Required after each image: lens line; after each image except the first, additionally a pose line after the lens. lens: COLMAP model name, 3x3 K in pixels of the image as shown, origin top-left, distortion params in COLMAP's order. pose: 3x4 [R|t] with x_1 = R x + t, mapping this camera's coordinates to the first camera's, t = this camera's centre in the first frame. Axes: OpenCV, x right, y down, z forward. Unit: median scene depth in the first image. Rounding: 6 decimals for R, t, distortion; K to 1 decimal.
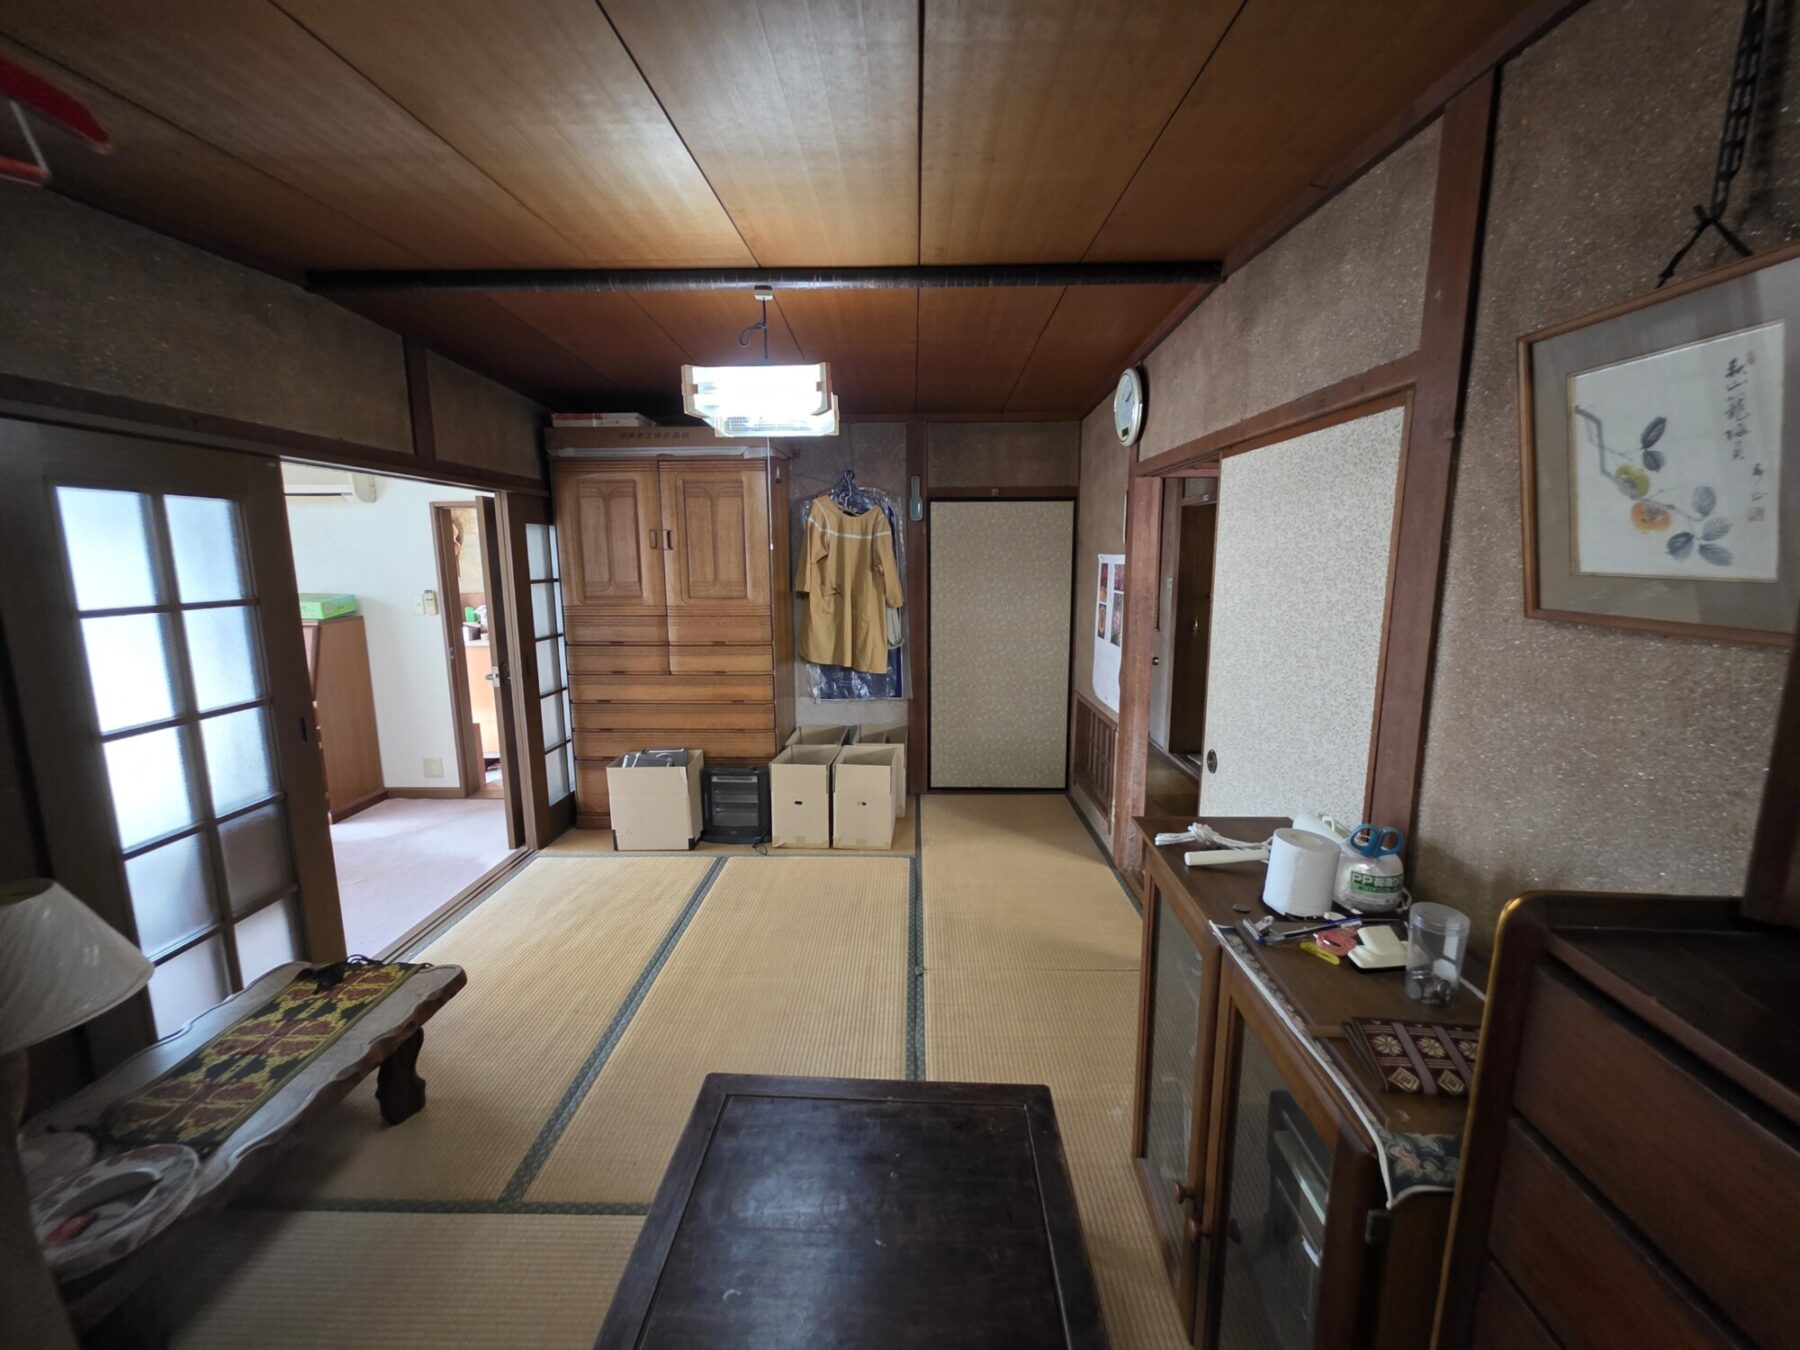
lens RADIAL K [[717.2, 0, 897.5], [0, 717.2, 672.0], [0, 0, 1]] dist [-0.003026, 0.001370]
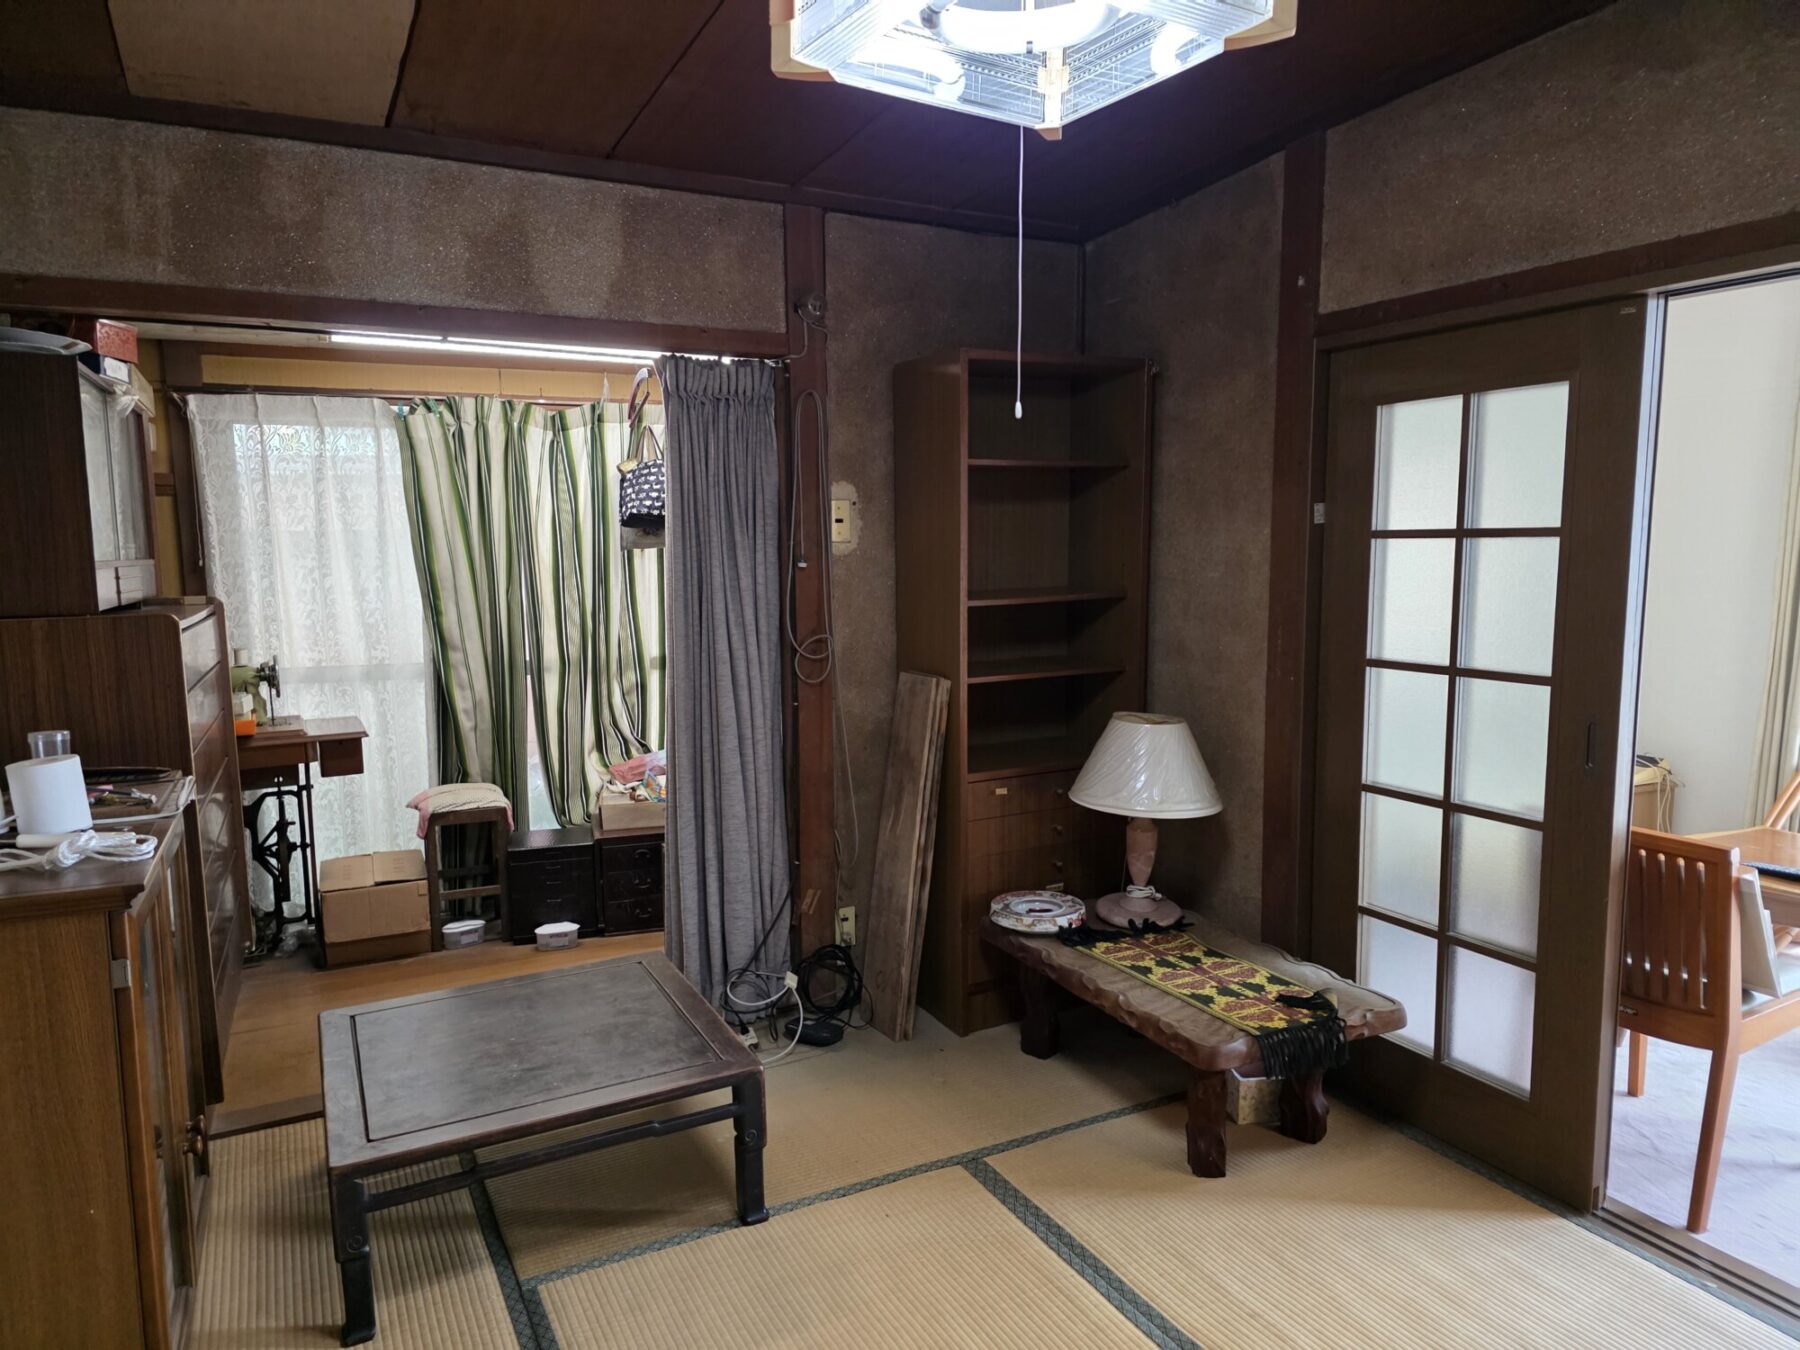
lens RADIAL K [[1207.3, 0, 899.2], [0, 1207.3, 681.3], [0, 0, 1]] dist [0.058888, -0.033260]
pose [[-0.876681, 0.088382, -0.472884, 0.226419], [-0.050217, 0.960796, 0.272669, -0.279988], [0.478445, 0.262790, -0.837873, 1.935795]]
